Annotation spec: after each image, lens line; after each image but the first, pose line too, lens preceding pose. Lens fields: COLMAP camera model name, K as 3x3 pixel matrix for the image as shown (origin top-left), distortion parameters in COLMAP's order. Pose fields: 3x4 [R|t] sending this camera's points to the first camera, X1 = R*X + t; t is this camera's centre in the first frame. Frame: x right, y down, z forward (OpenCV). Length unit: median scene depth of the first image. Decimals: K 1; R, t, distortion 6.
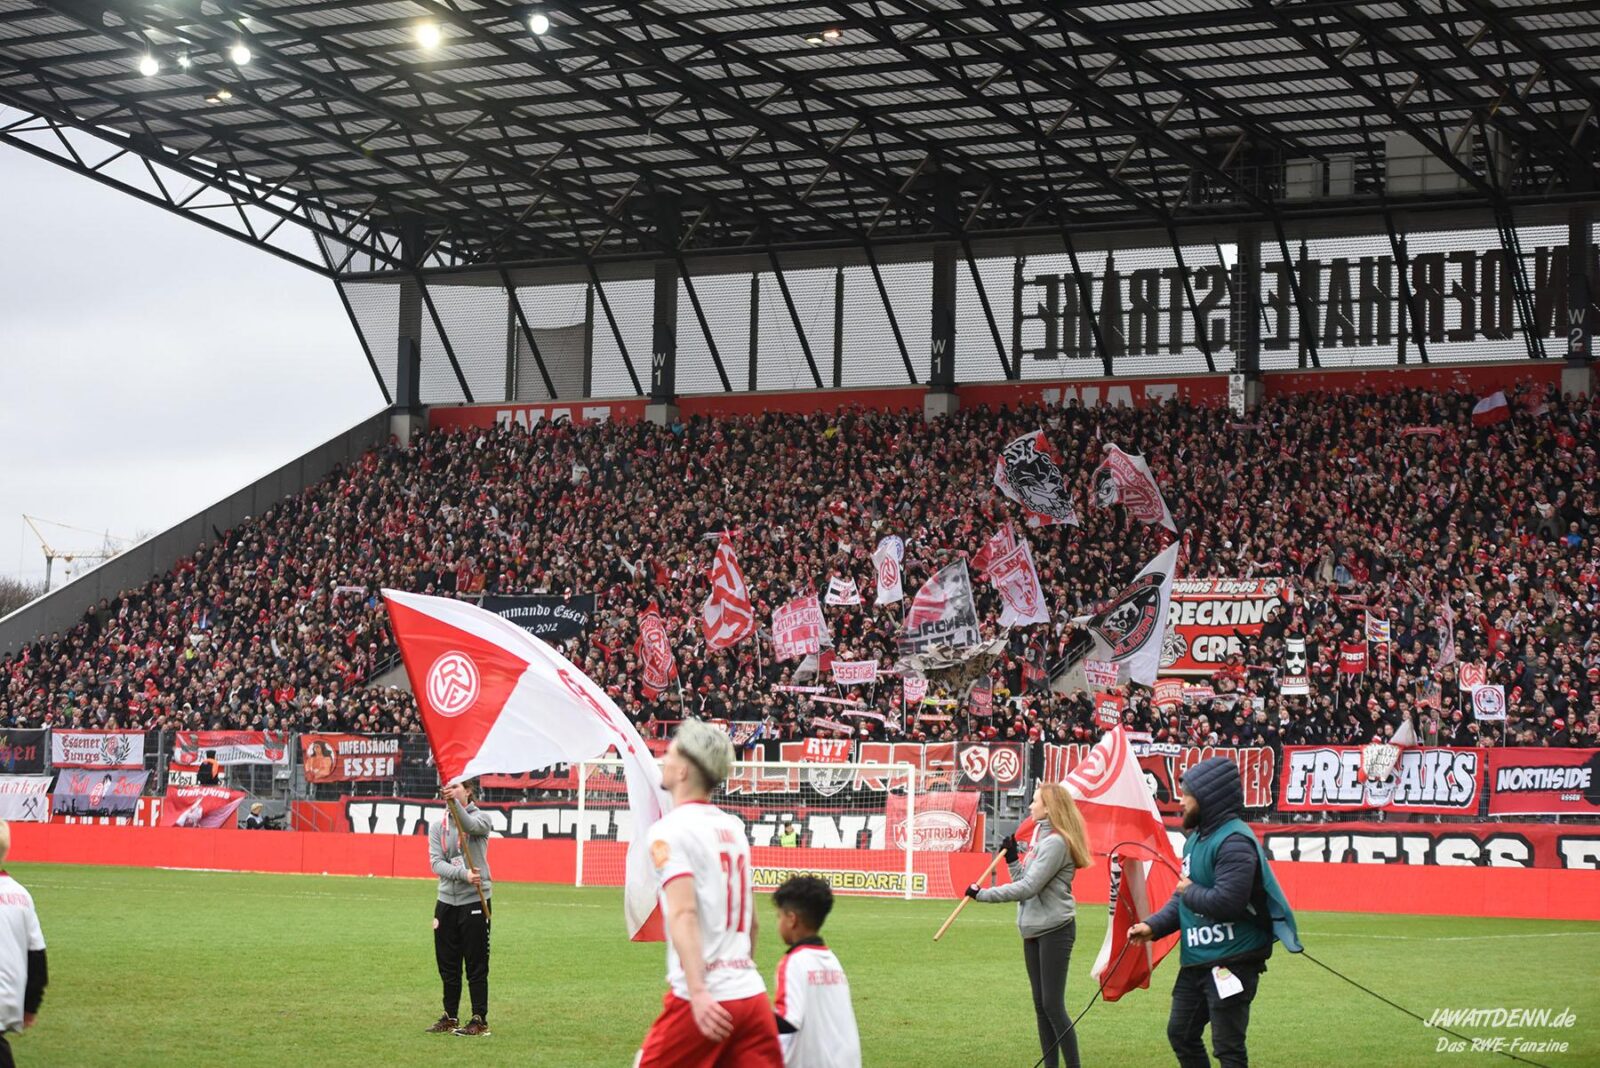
lens RADIAL K [[3615.2, 0, 800.0], [0, 3615.2, 534.0], [0, 0, 1]] dist [-0.238615, 1.944837]
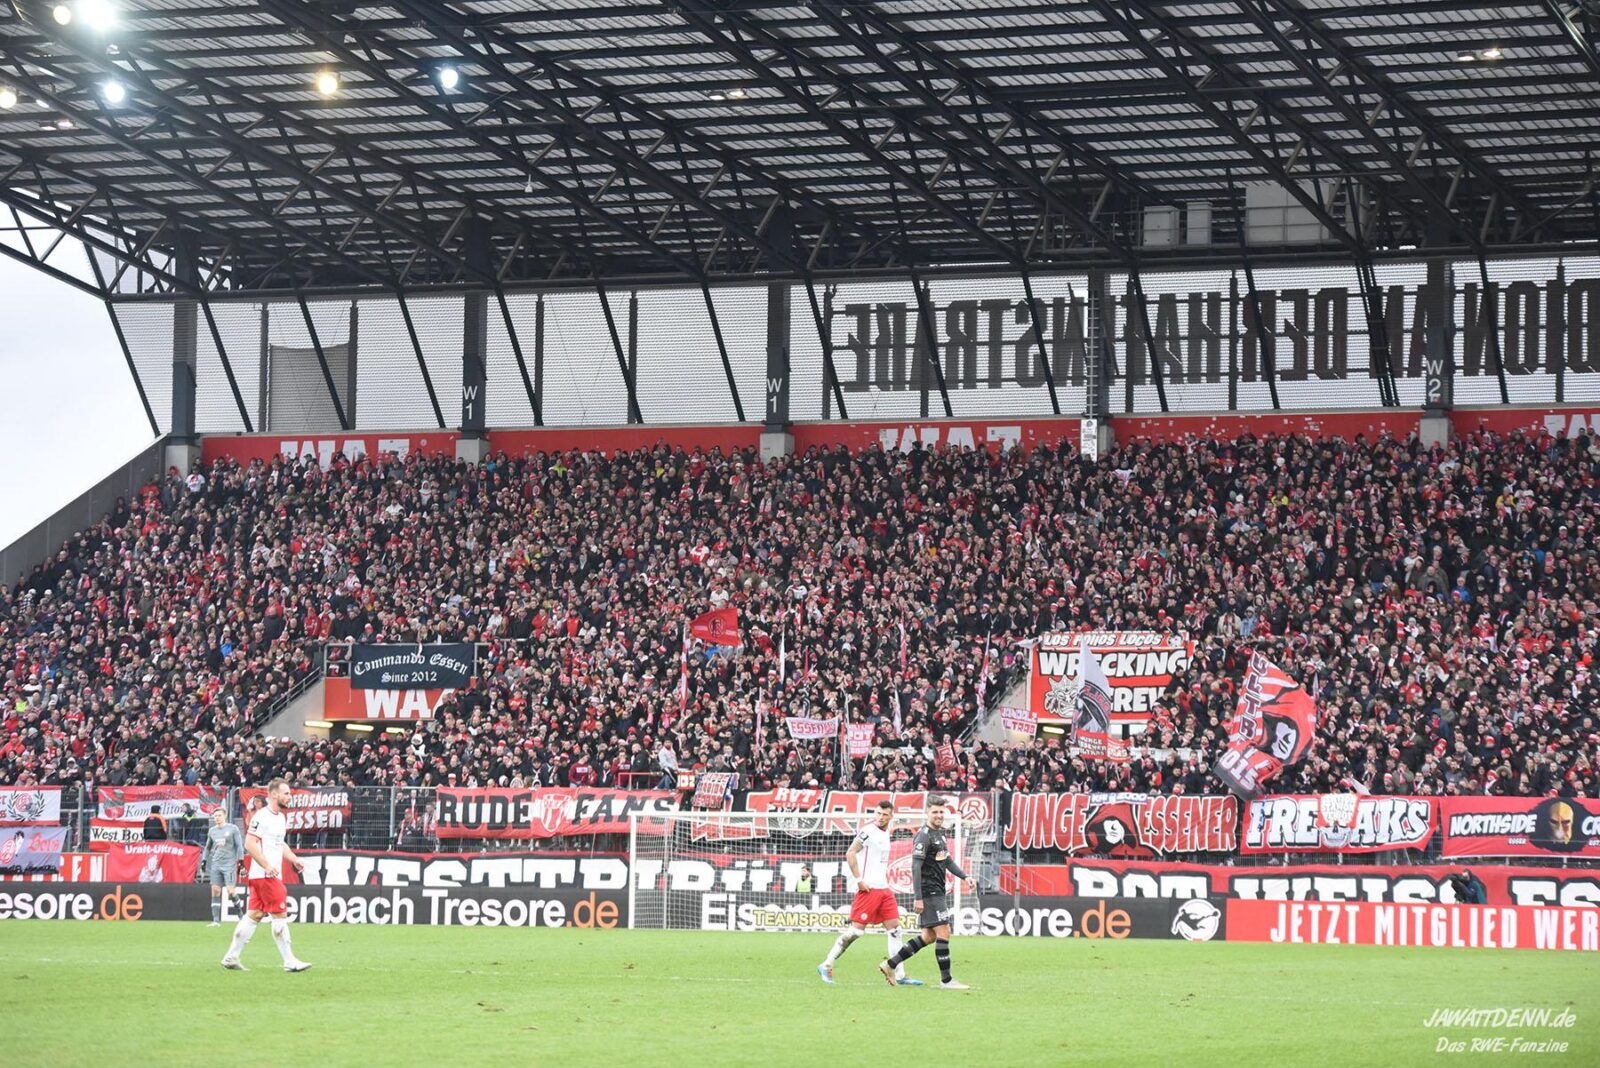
lens RADIAL K [[4646.0, 0, 800.0], [0, 4646.0, 534.0], [0, 0, 1]] dist [0.164667, 1.019111]
pose [[0.989166, 0.001186, 0.146795, -0.173037], [-0.002154, 0.999977, 0.006431, -0.024123], [-0.146784, -0.006677, 0.989146, -0.311613]]
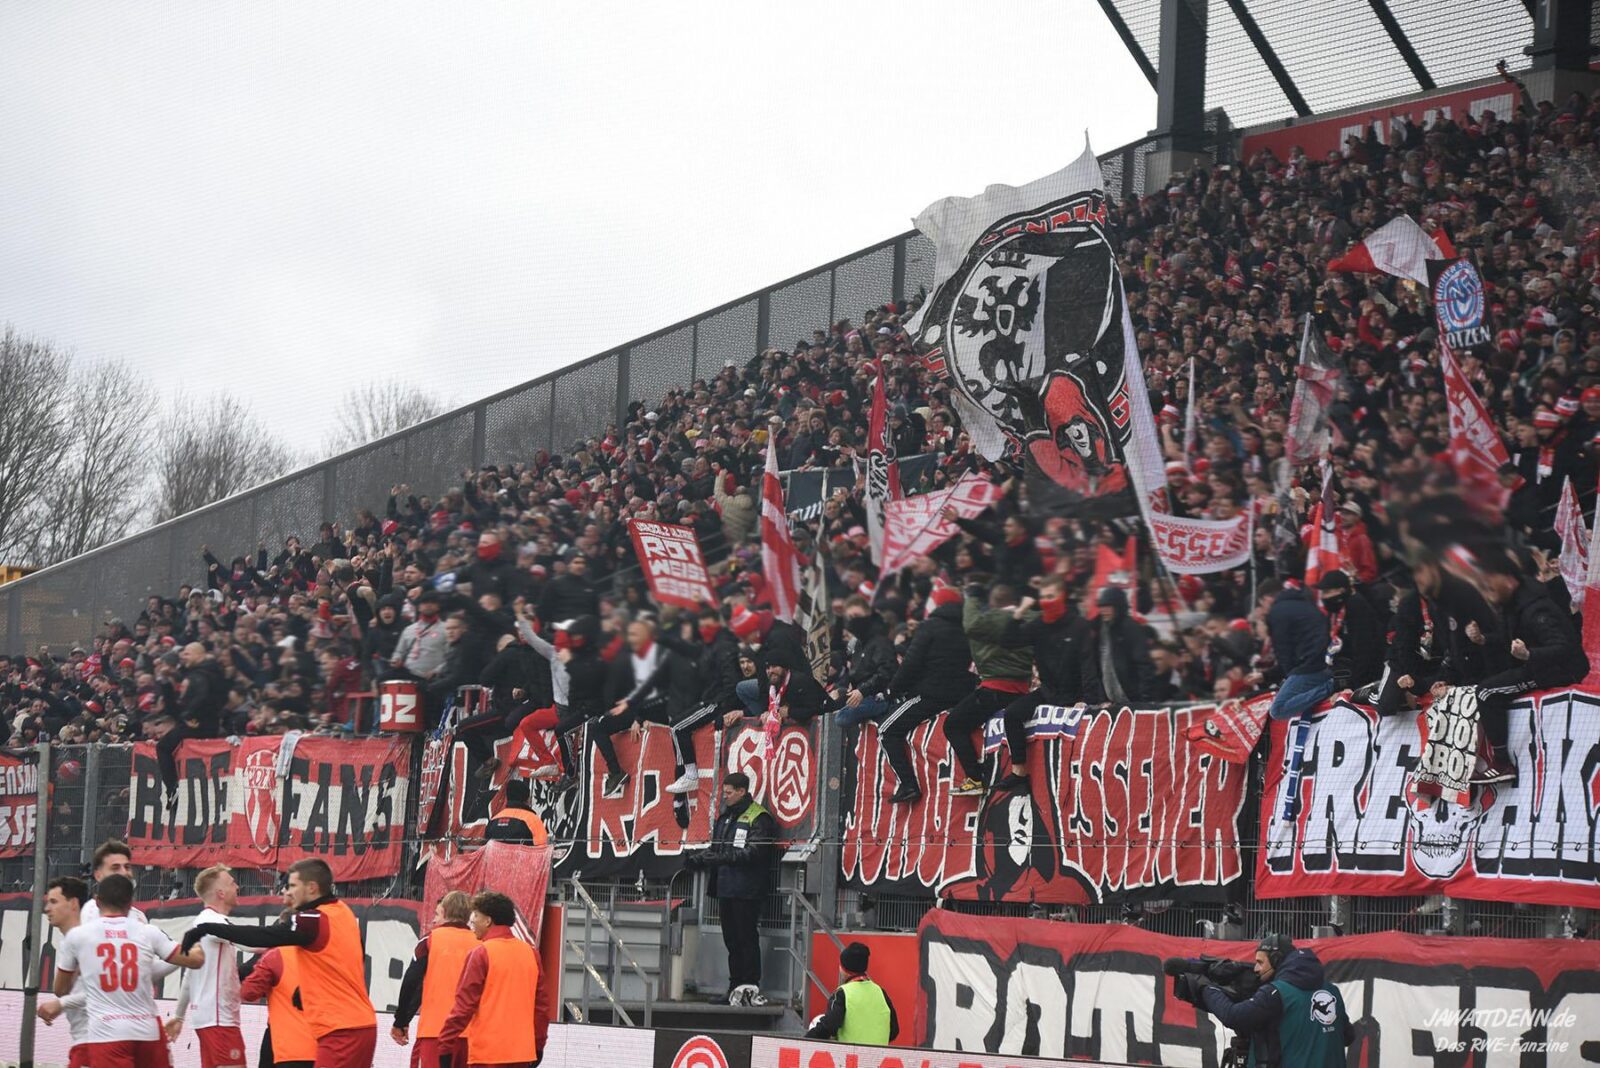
lens RADIAL K [[5287.2, 0, 799.4], [0, 5287.2, 397.2], [0, 0, 1]] dist [0.399085, -2.087618]
pose [[0.855707, -0.048032, -0.515227, 0.291778], [0.027173, 0.998480, -0.047953, 0.045293], [0.516747, 0.027033, 0.855711, 0.480384]]
